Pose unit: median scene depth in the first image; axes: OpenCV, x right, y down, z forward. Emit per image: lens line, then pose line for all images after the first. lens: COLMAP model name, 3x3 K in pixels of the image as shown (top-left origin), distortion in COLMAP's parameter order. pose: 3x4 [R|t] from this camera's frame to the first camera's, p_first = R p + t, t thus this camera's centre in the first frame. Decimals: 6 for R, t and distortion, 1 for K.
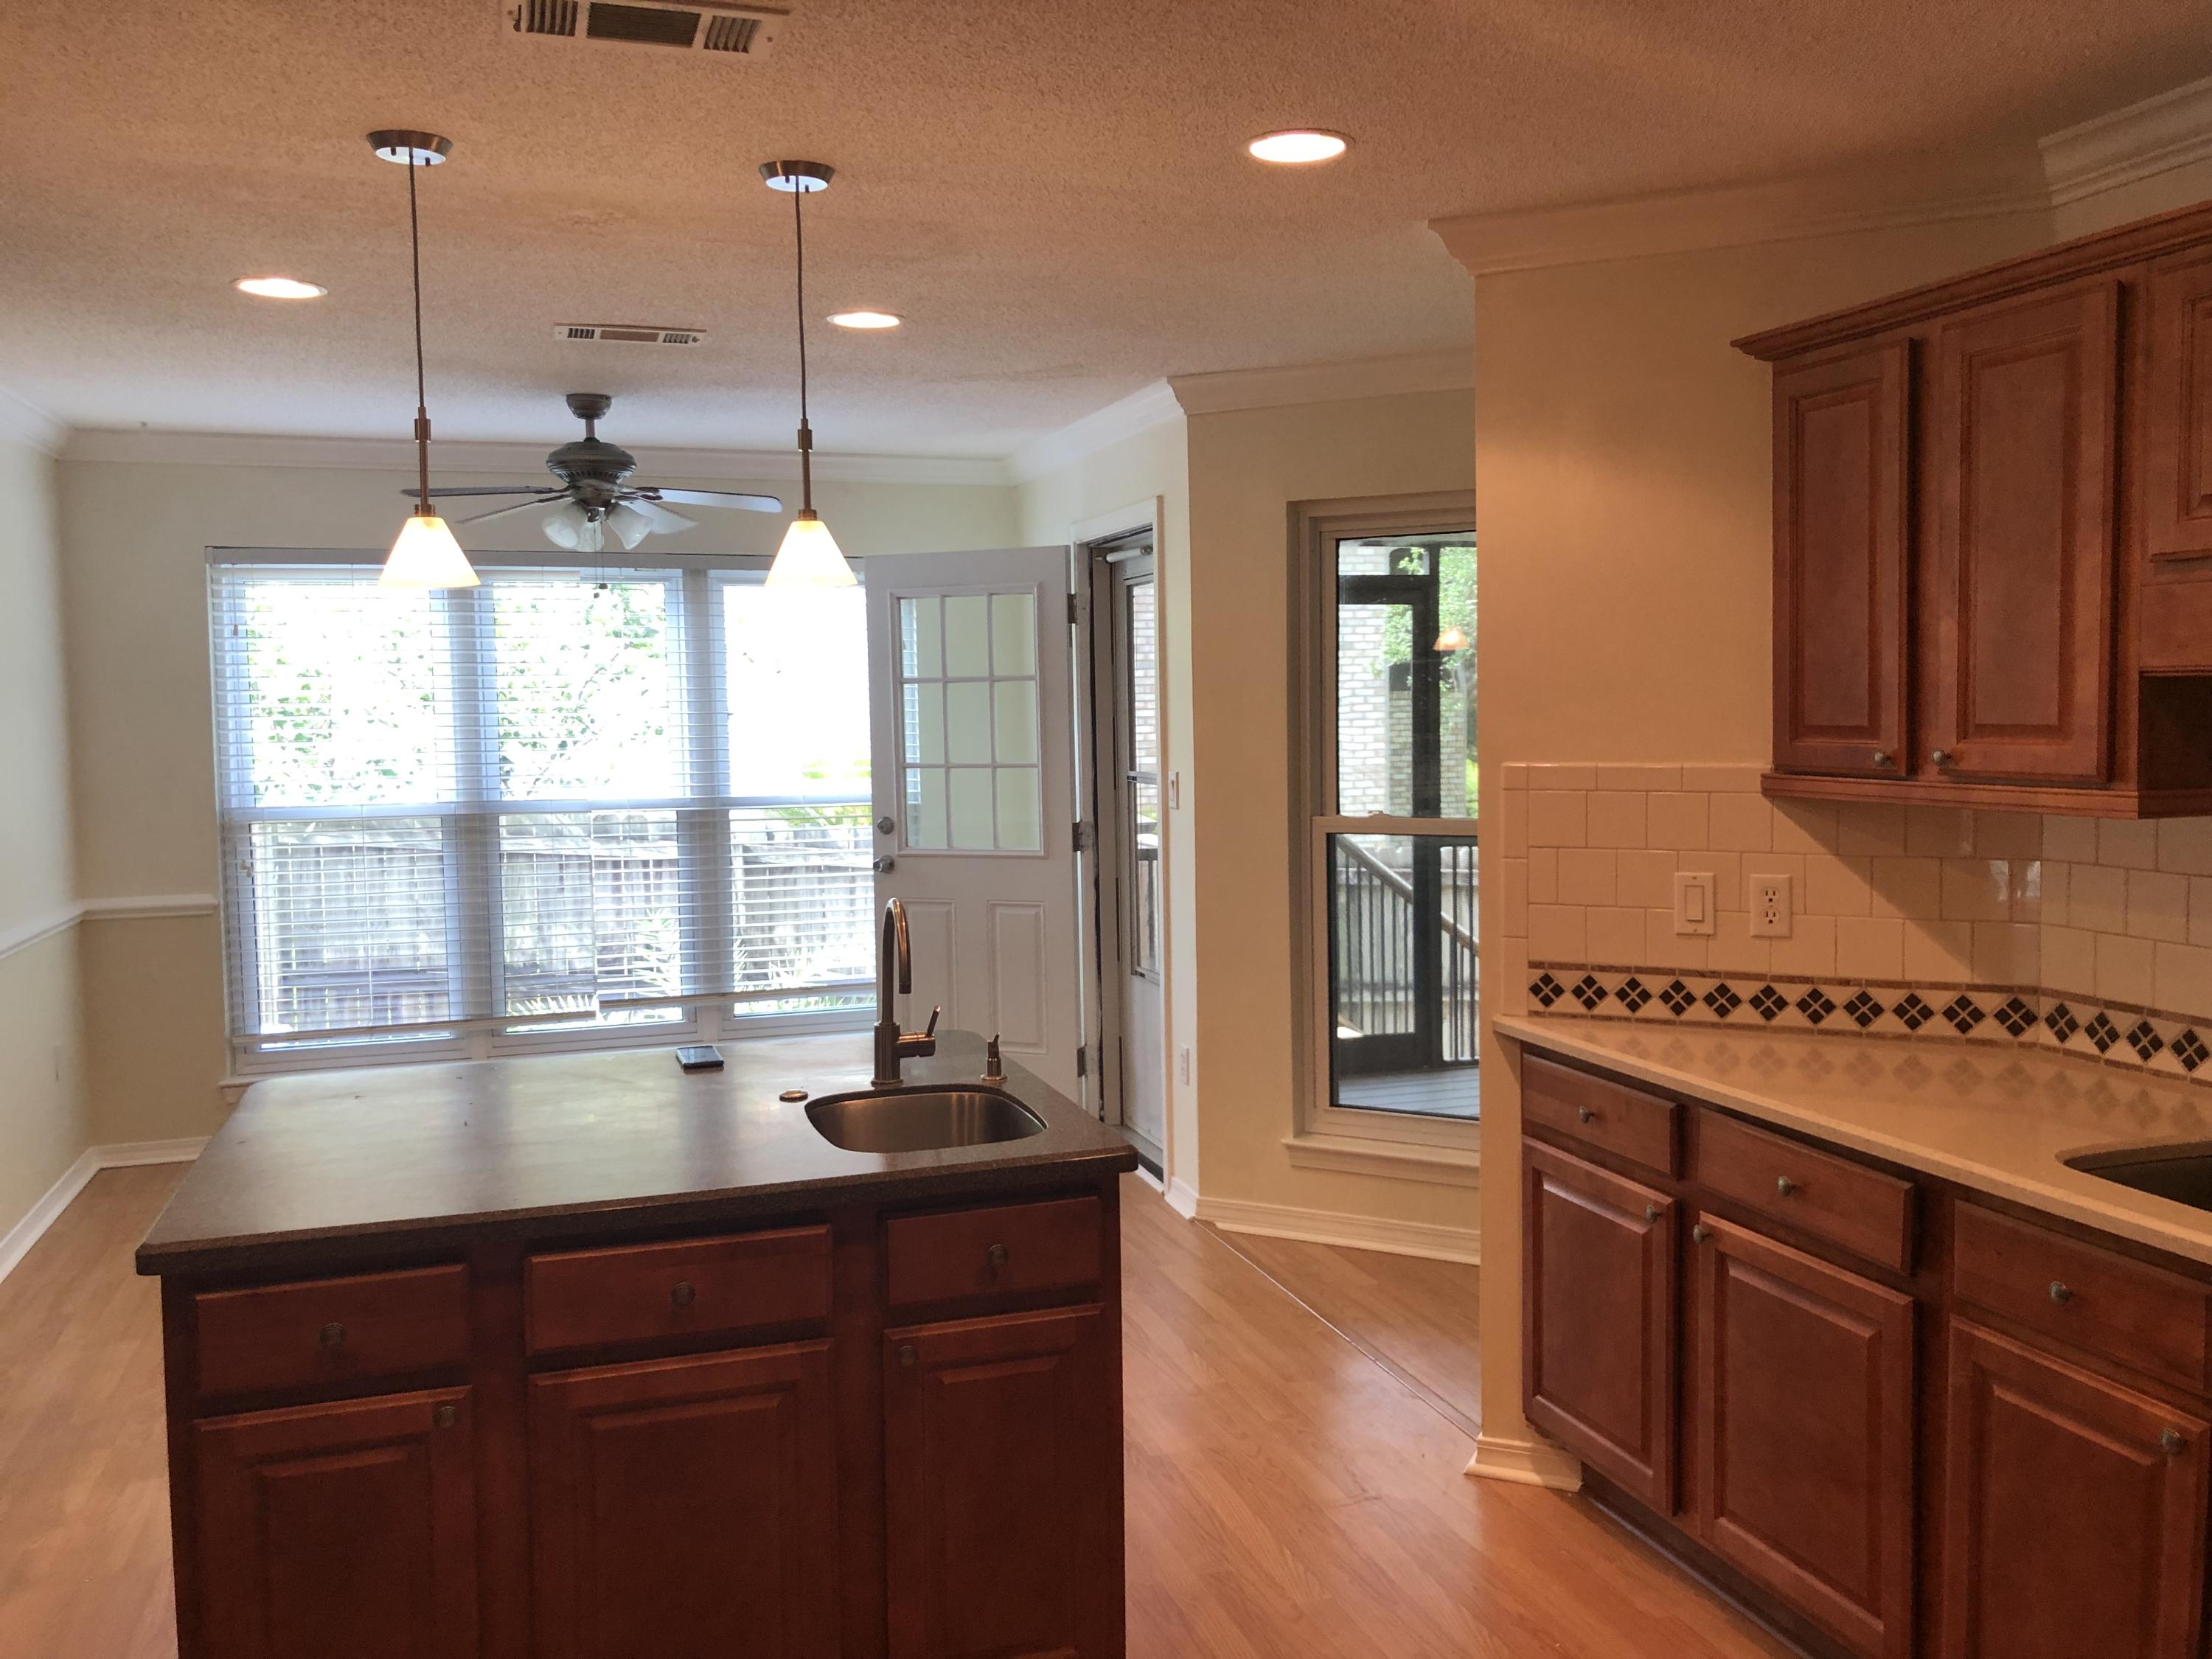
lens RADIAL K [[1846.7, 0, 1097.7], [0, 1846.7, 829.8], [0, 0, 1]] dist [0.027936, -0.028115]
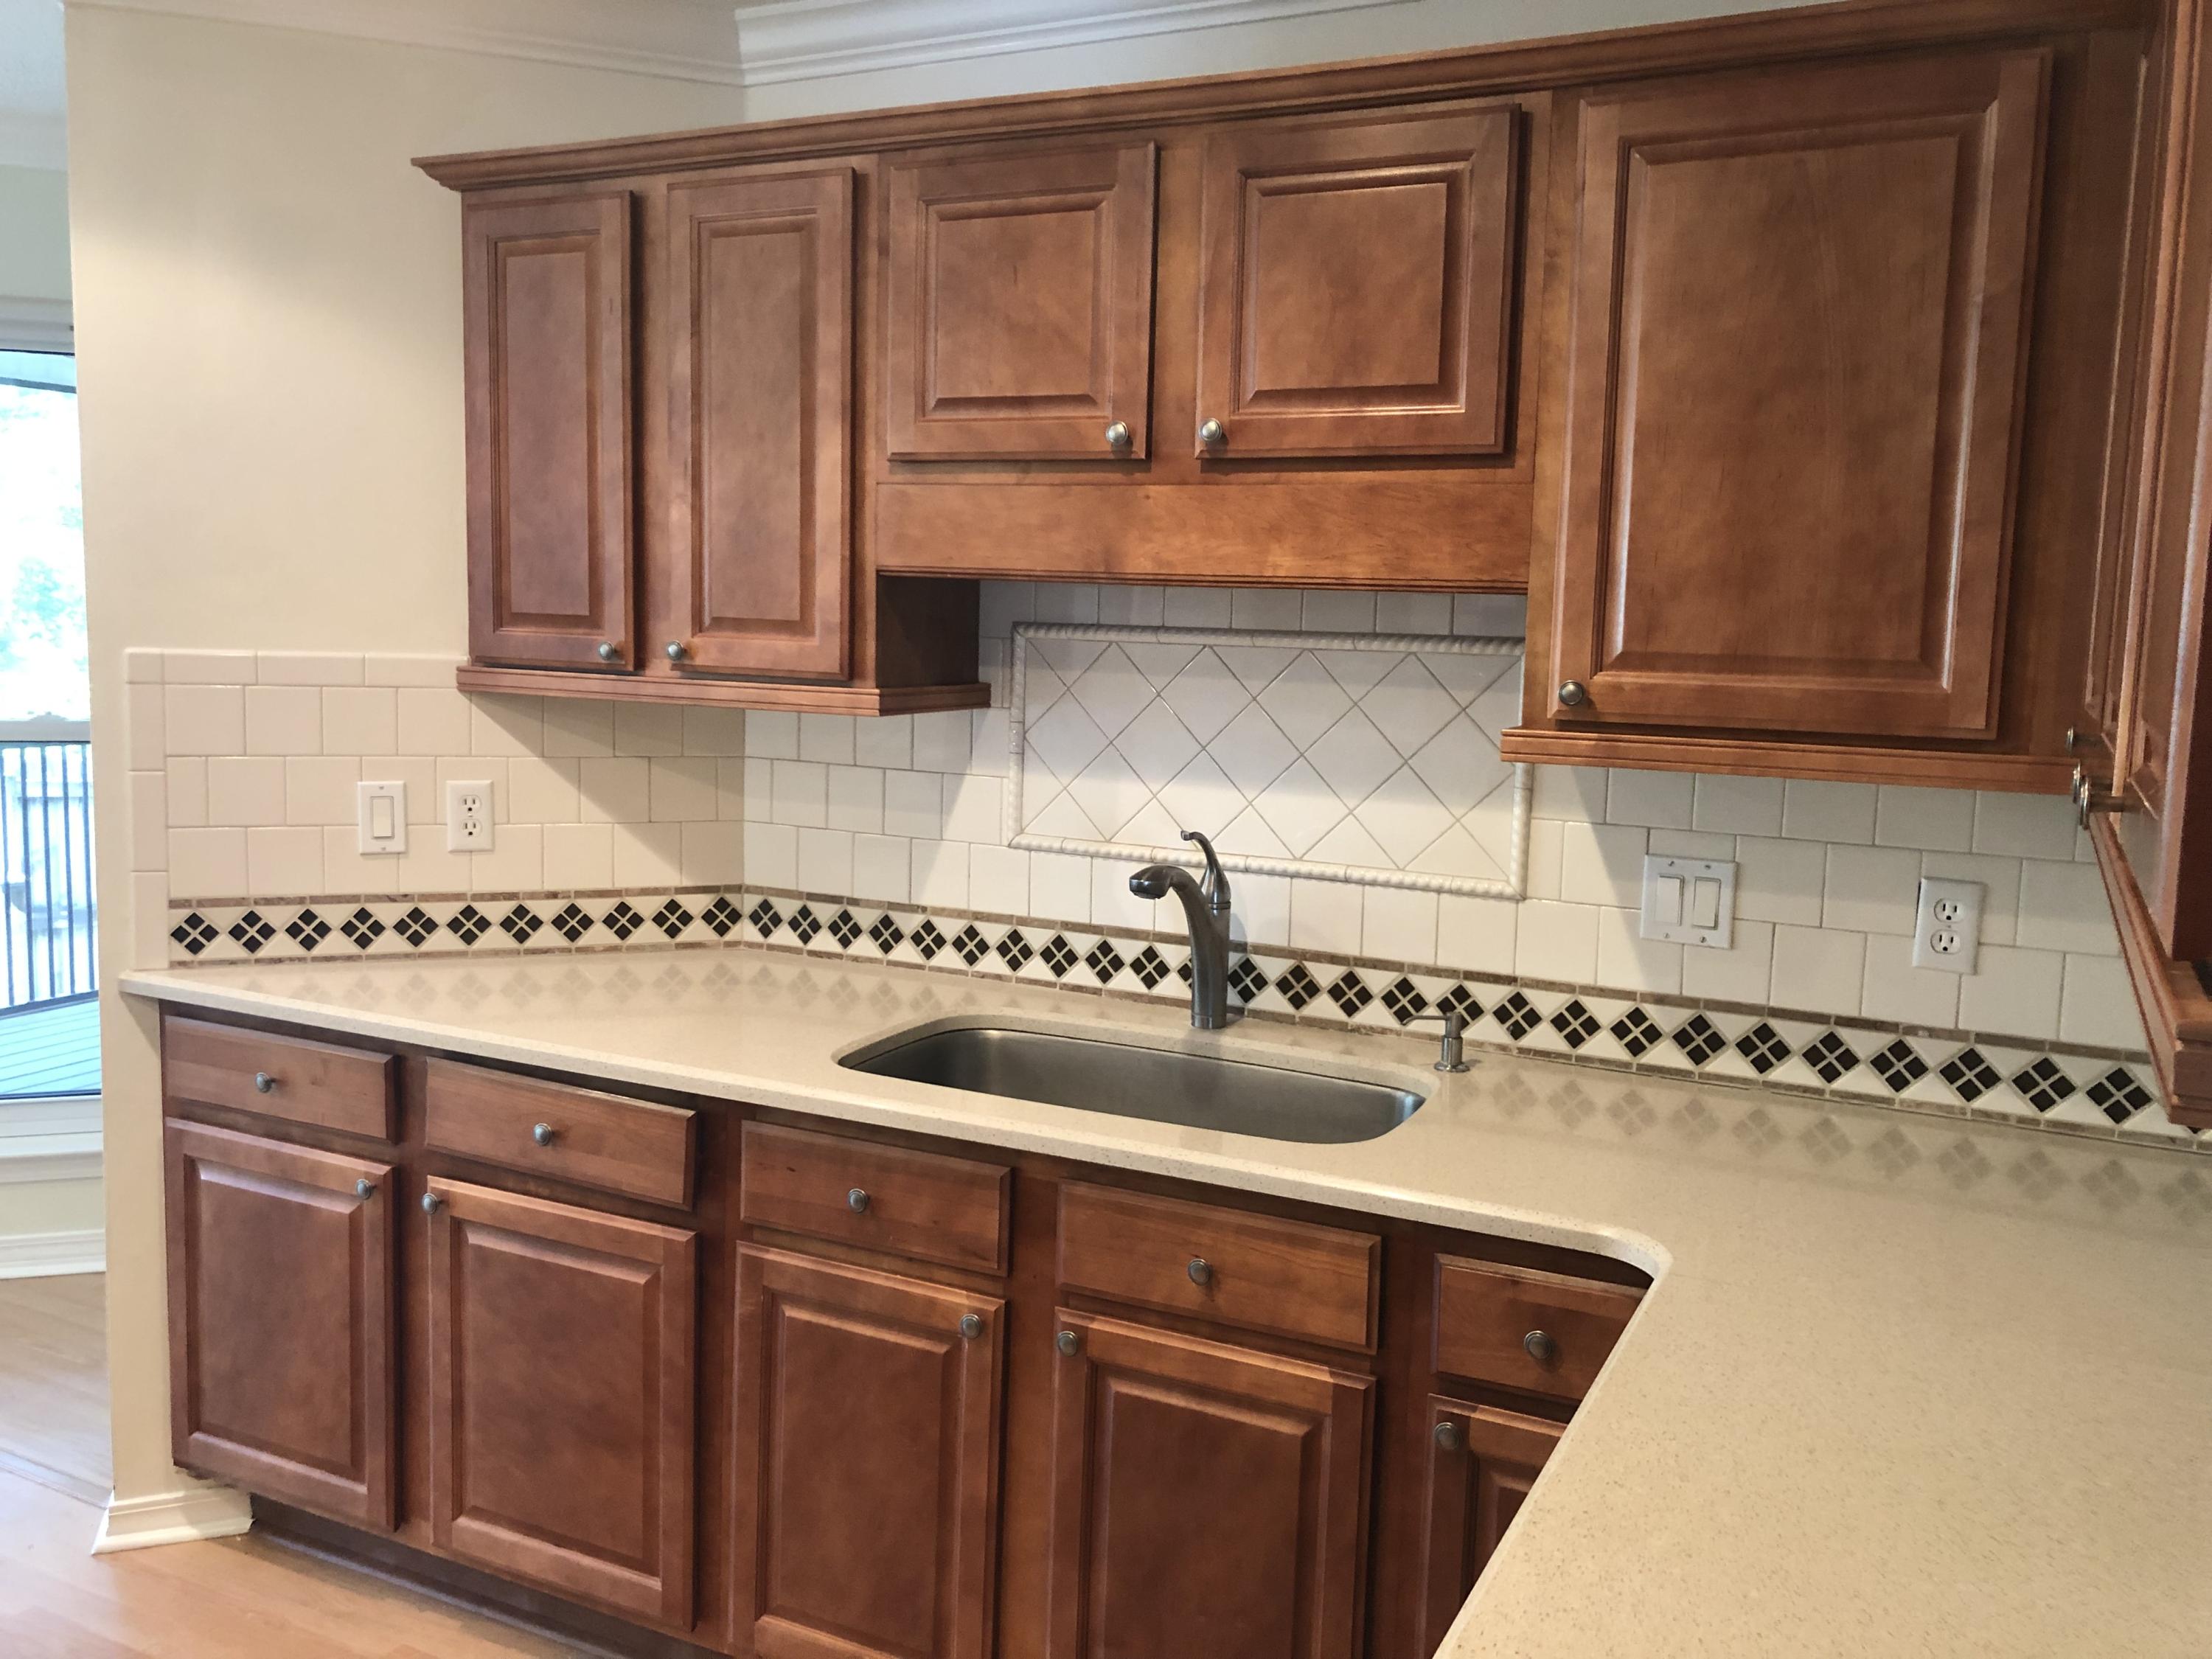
lens RADIAL K [[1846.7, 0, 1182.3], [0, 1846.7, 802.1], [0, 0, 1]] dist [0.027936, -0.028115]
pose [[0.690869, -0.043494, 0.721670, -0.045848], [0.012509, 0.998758, 0.048219, -0.004500], [-0.722871, -0.024286, 0.690556, 0.156453]]
